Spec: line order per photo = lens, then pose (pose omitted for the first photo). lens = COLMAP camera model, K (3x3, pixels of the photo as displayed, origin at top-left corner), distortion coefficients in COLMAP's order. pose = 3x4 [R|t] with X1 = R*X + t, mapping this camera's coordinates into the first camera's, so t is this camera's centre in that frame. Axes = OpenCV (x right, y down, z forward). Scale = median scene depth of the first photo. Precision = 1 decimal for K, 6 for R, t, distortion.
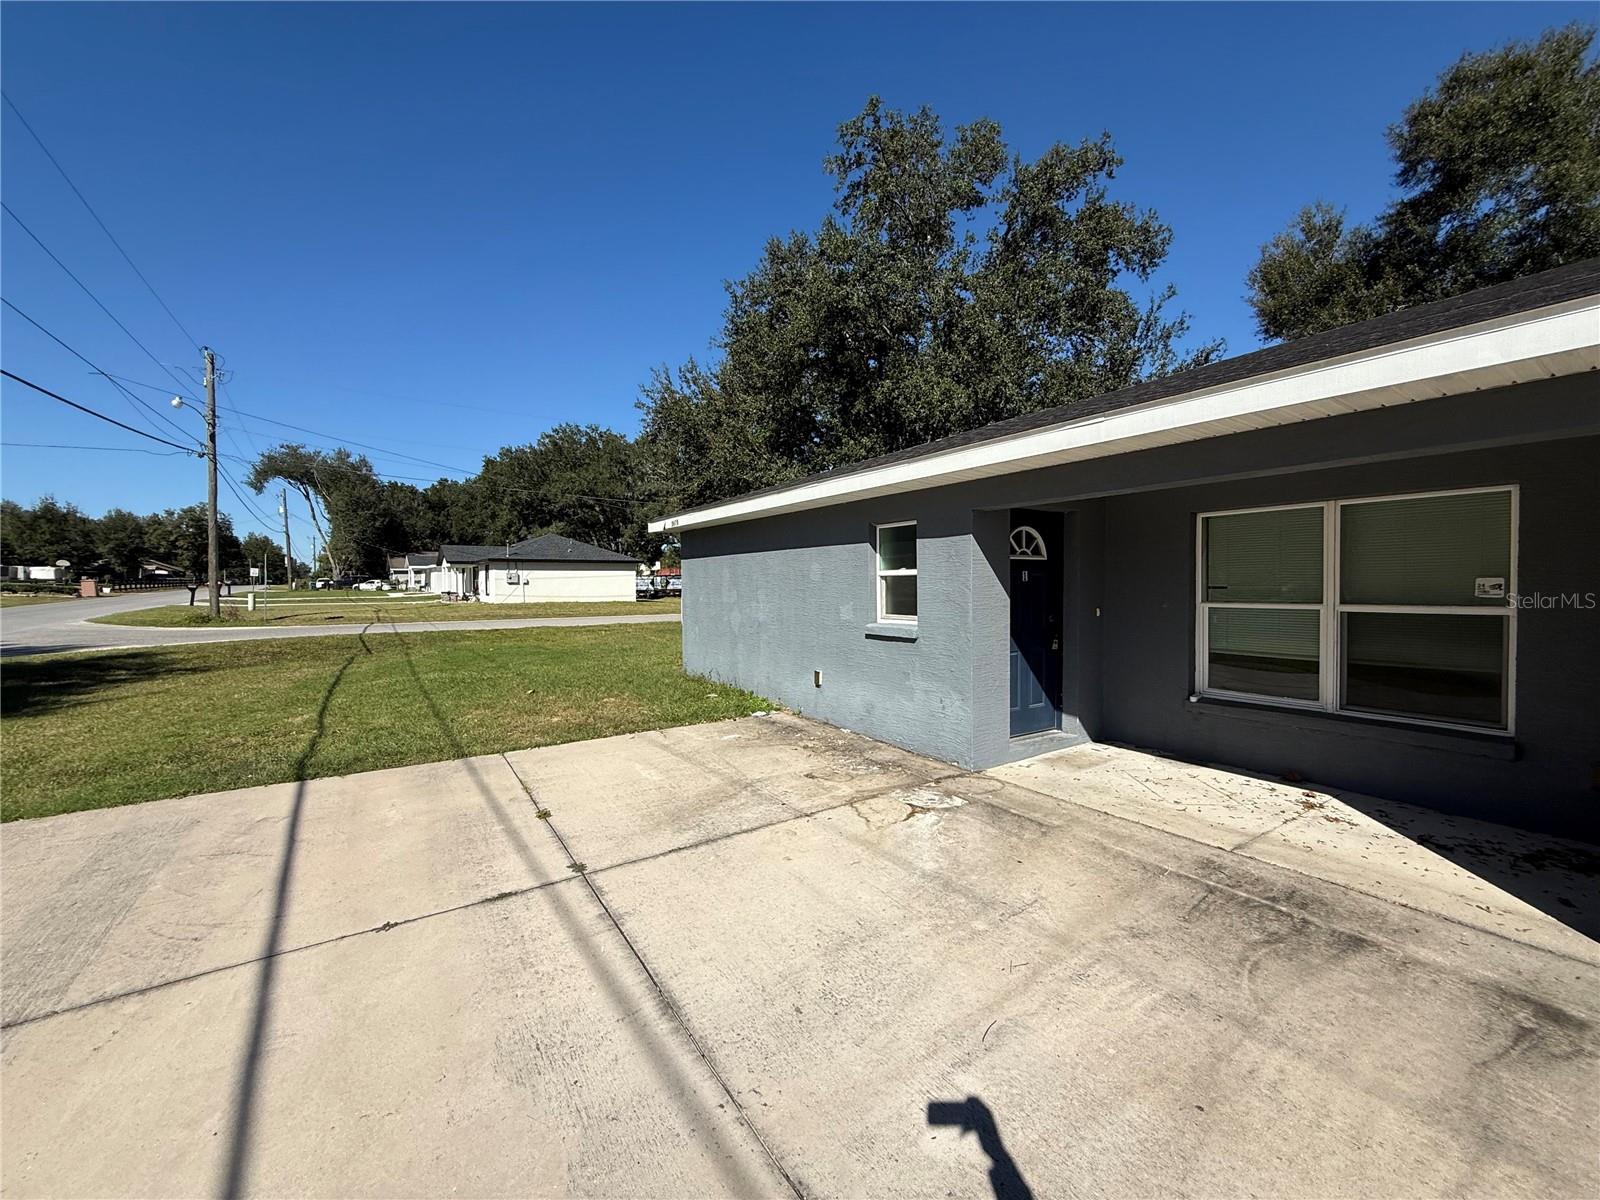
lens RADIAL K [[638.3, 0, 800.0], [0, 638.3, 600.0], [0, 0, 1]] dist [0.001652, 0.000184]
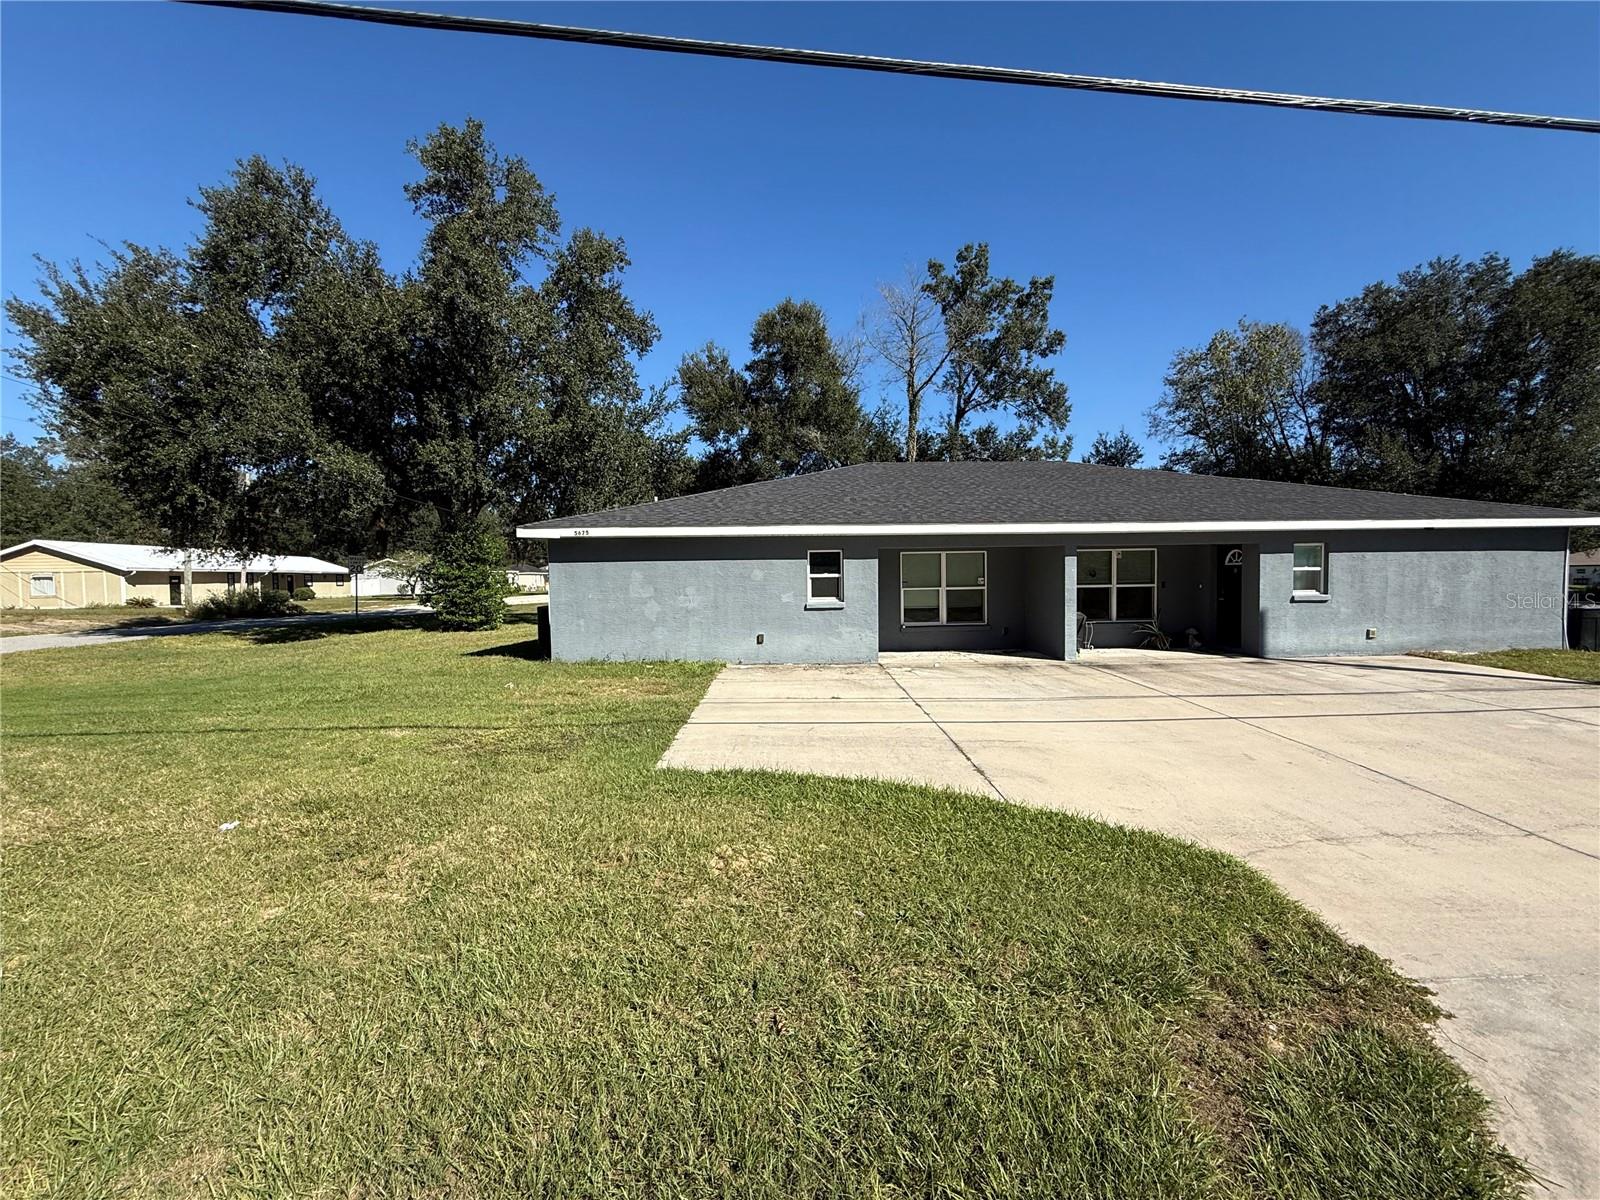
lens RADIAL K [[638.3, 0, 800.0], [0, 638.3, 600.0], [0, 0, 1]] dist [0.001652, 0.000184]
pose [[0.518371, -0.029641, 0.854642, -1.499540], [0.031425, 0.999384, 0.015600, -0.000837], [-0.854579, 0.018770, 0.518983, 0.045964]]
